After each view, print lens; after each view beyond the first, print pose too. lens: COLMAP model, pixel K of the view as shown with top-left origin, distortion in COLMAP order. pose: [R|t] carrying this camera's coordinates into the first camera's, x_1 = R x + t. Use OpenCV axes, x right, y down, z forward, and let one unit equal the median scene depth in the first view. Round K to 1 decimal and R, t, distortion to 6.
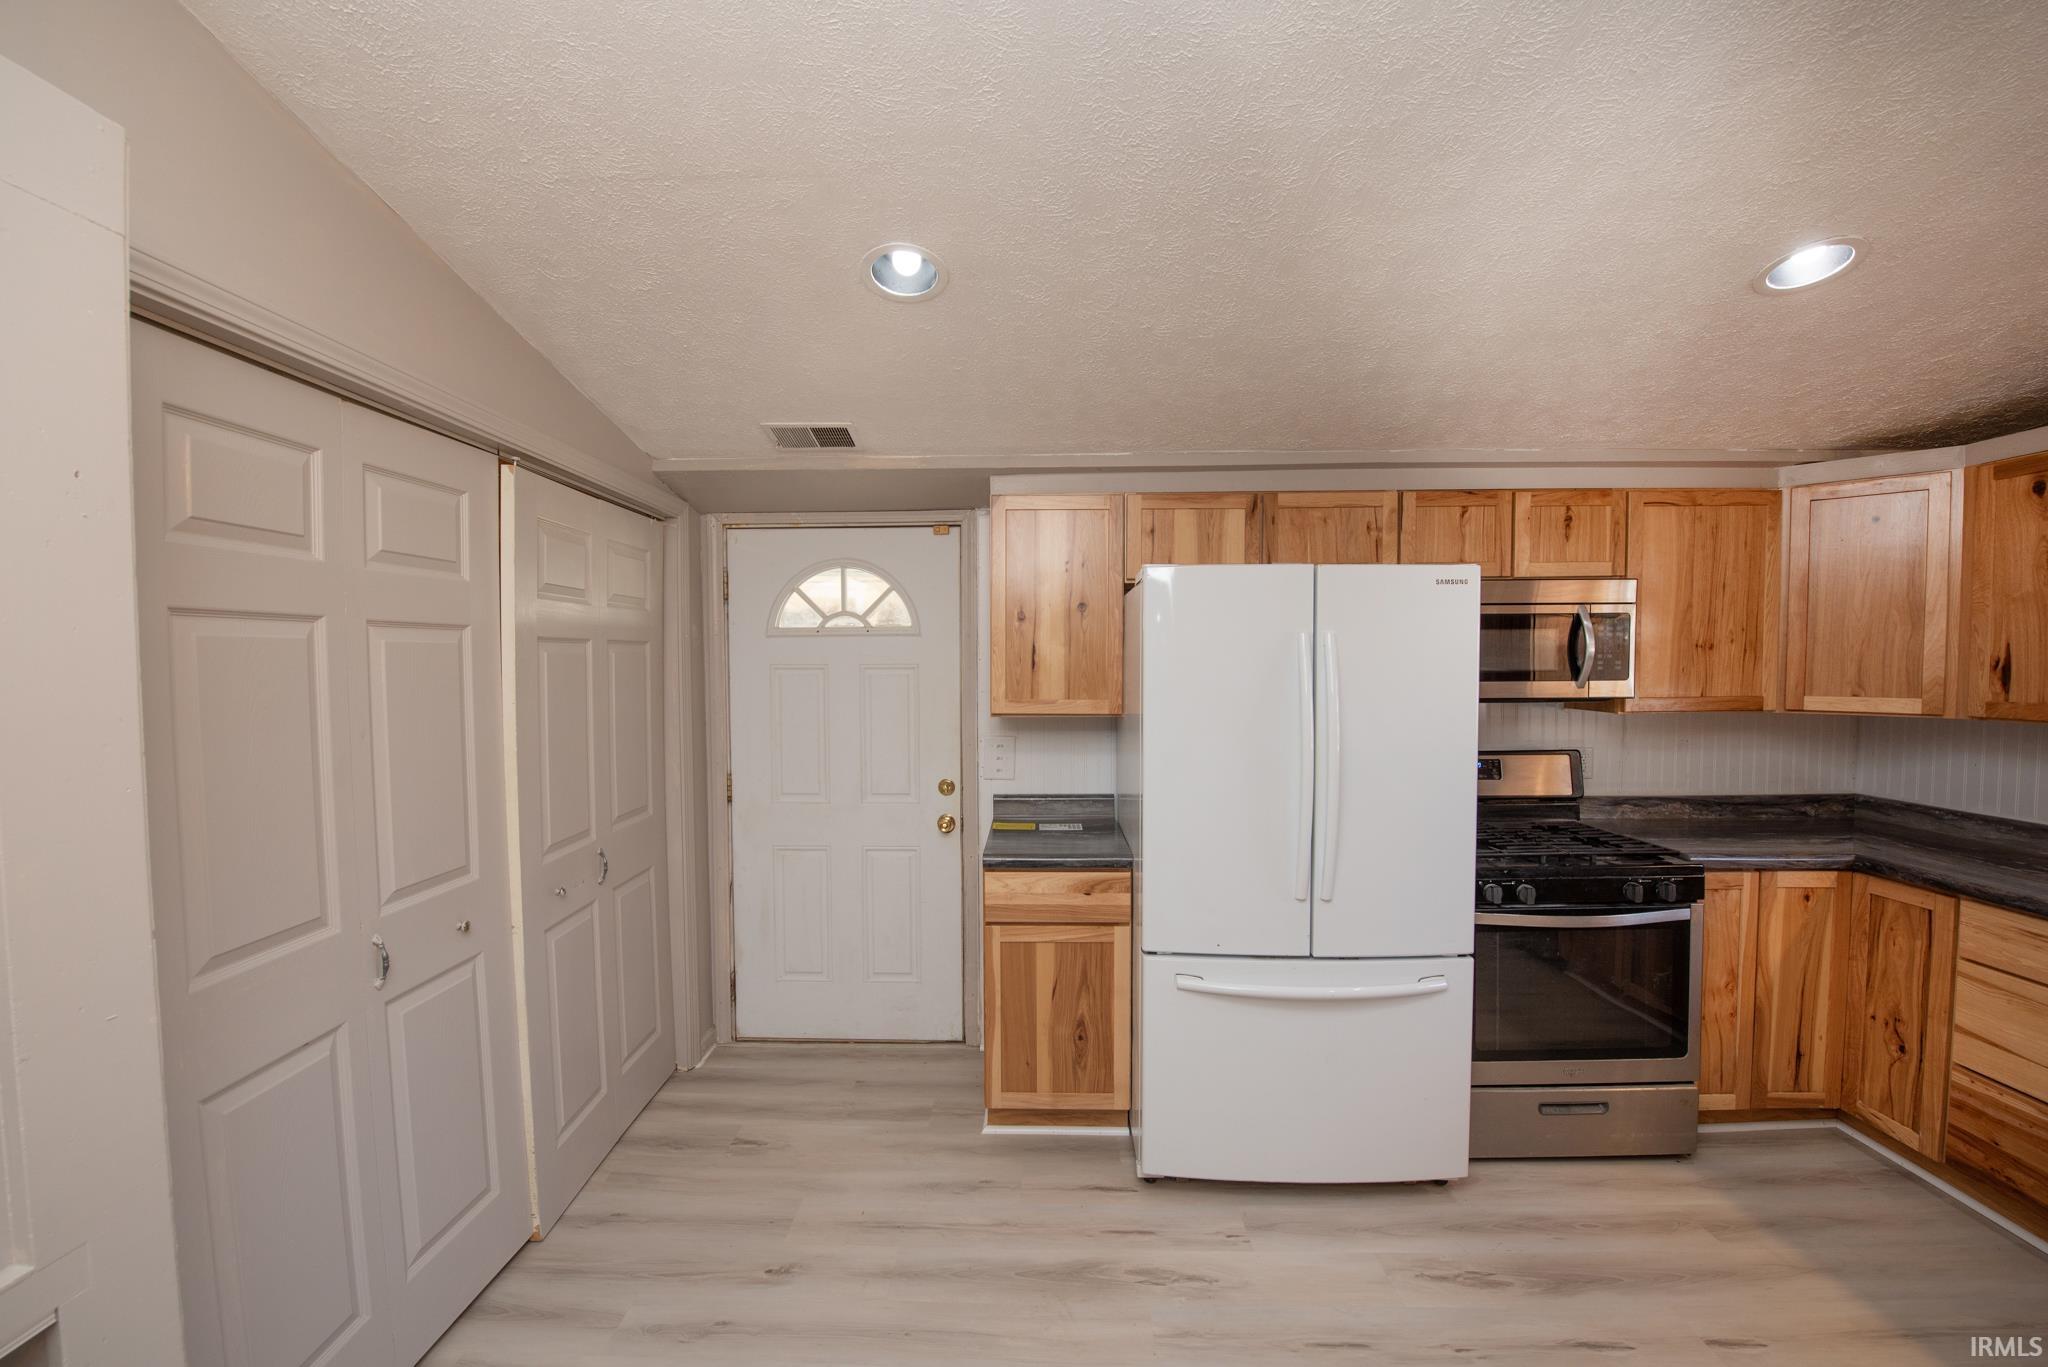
lens RADIAL K [[807.4, 0, 1016.6], [0, 807.4, 691.4], [0, 0, 1]] dist [-0.016866, -0.002699]
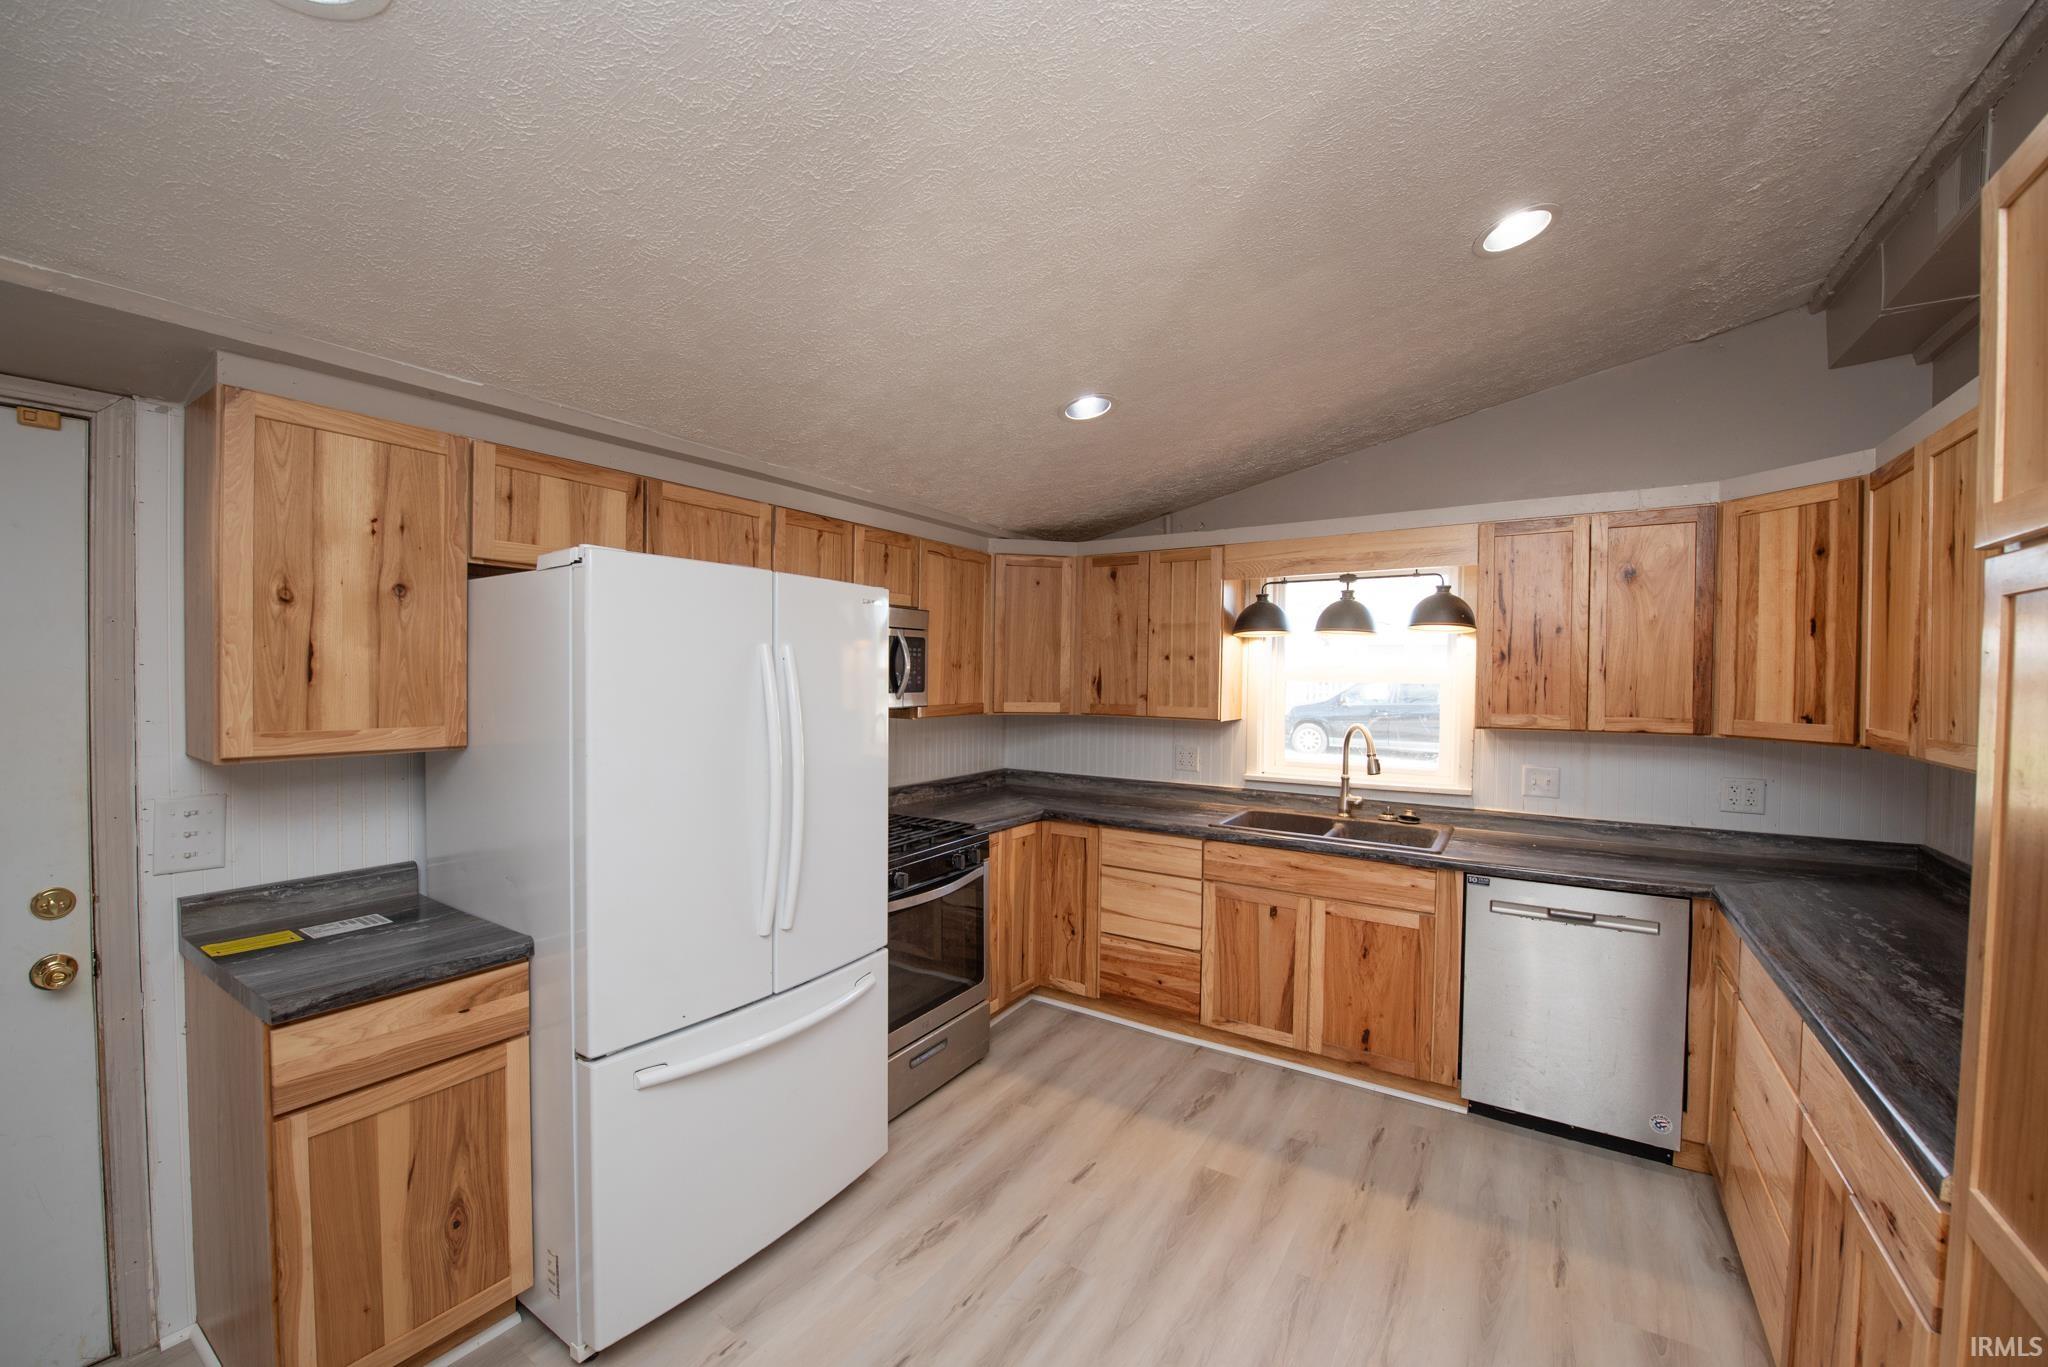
lens RADIAL K [[807.4, 0, 1016.6], [0, 807.4, 691.4], [0, 0, 1]] dist [-0.016866, -0.002699]
pose [[0.525061, -0.007317, 0.851033, -0.239789], [0.018477, 0.999825, -0.002803, -0.009656], [-0.850864, 0.017196, 0.525104, 0.238406]]
